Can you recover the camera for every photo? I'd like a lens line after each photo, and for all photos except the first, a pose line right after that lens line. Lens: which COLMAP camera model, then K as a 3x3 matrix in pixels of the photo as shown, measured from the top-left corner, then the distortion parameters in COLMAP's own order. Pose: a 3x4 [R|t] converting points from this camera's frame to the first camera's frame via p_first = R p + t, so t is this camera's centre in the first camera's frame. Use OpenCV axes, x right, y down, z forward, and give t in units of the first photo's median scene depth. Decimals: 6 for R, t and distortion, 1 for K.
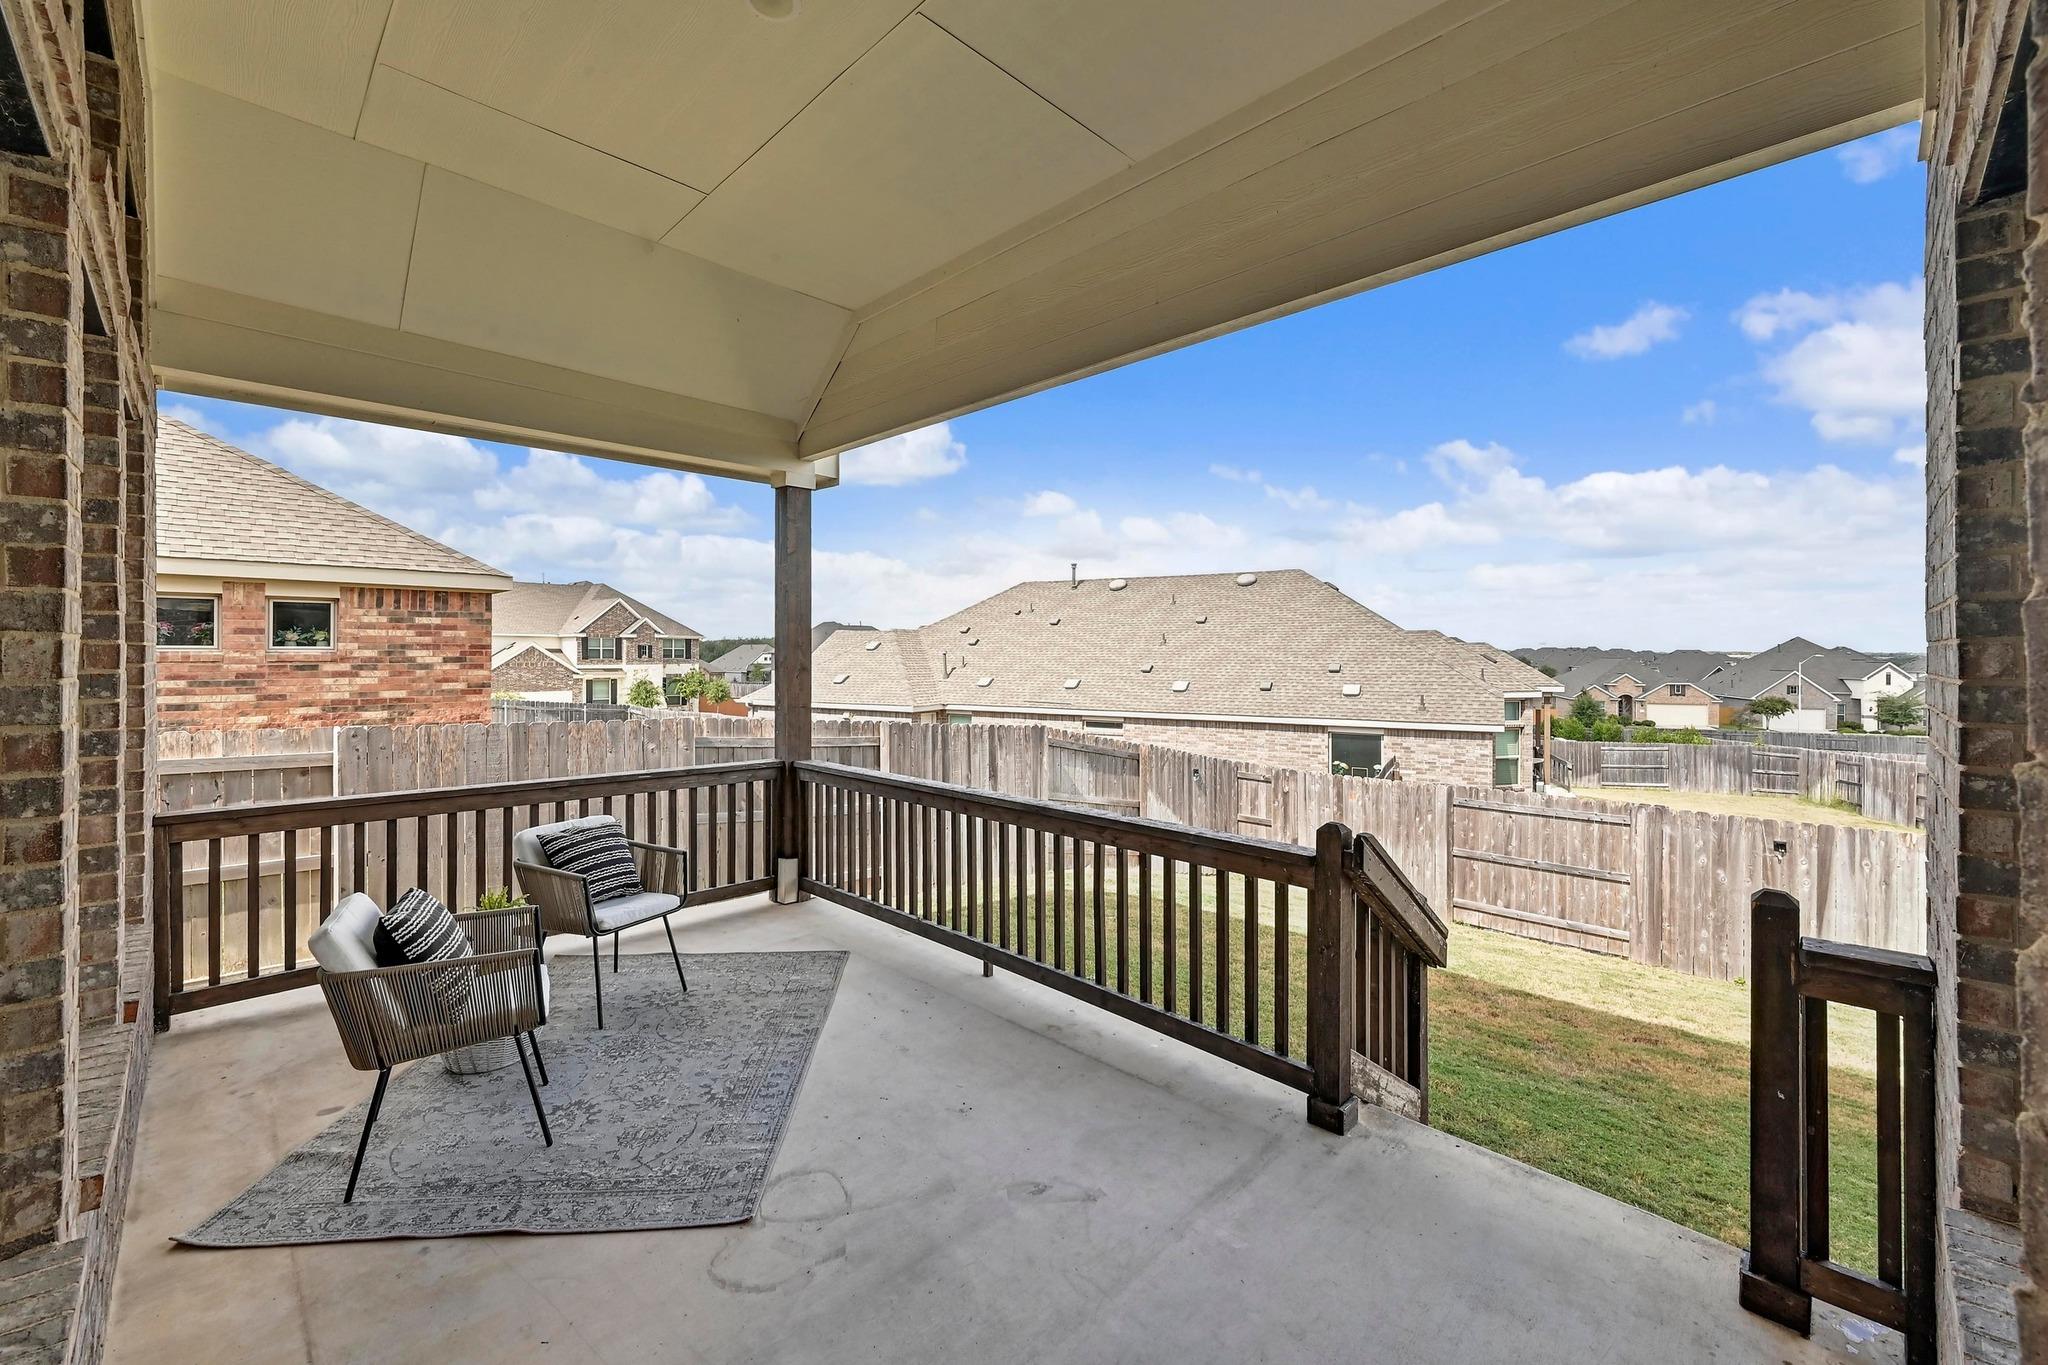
lens RADIAL K [[809.6, 0, 1024.0], [0, 809.6, 682.5], [0, 0, 1]] dist [-0.001739, -0.000315]
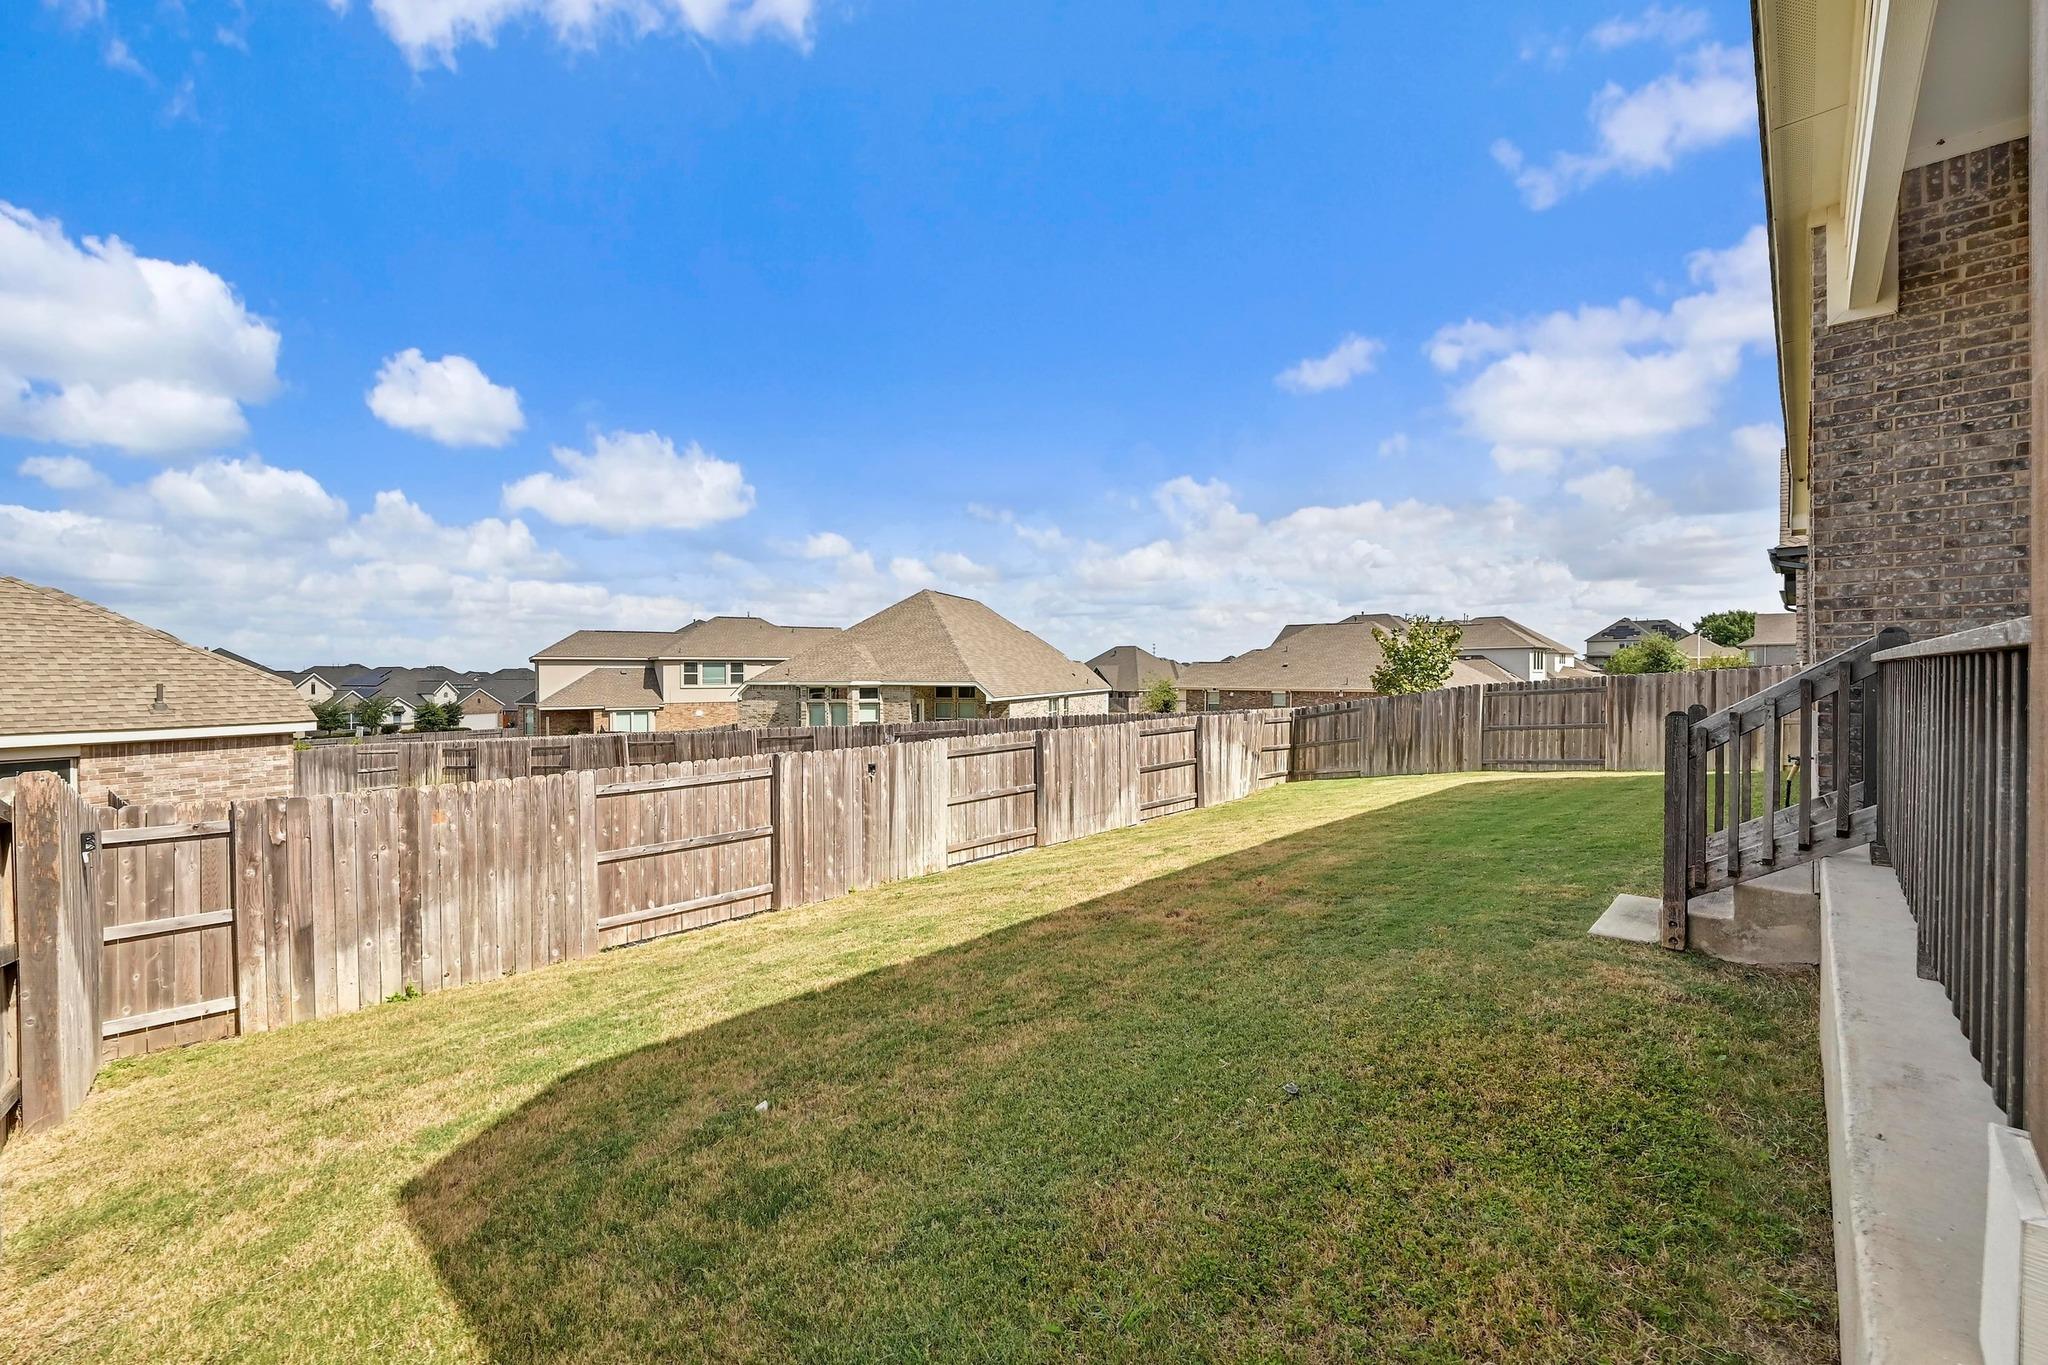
lens RADIAL K [[804.6, 0, 1024.0], [0, 804.6, 682.5], [0, 0, 1]] dist [0.000854, 0.000013]
pose [[-0.018344, -0.015220, 0.999716, -0.127275], [0.037308, 0.999177, 0.015897, 0.028820], [-0.999135, 0.037589, -0.017761, 0.356878]]
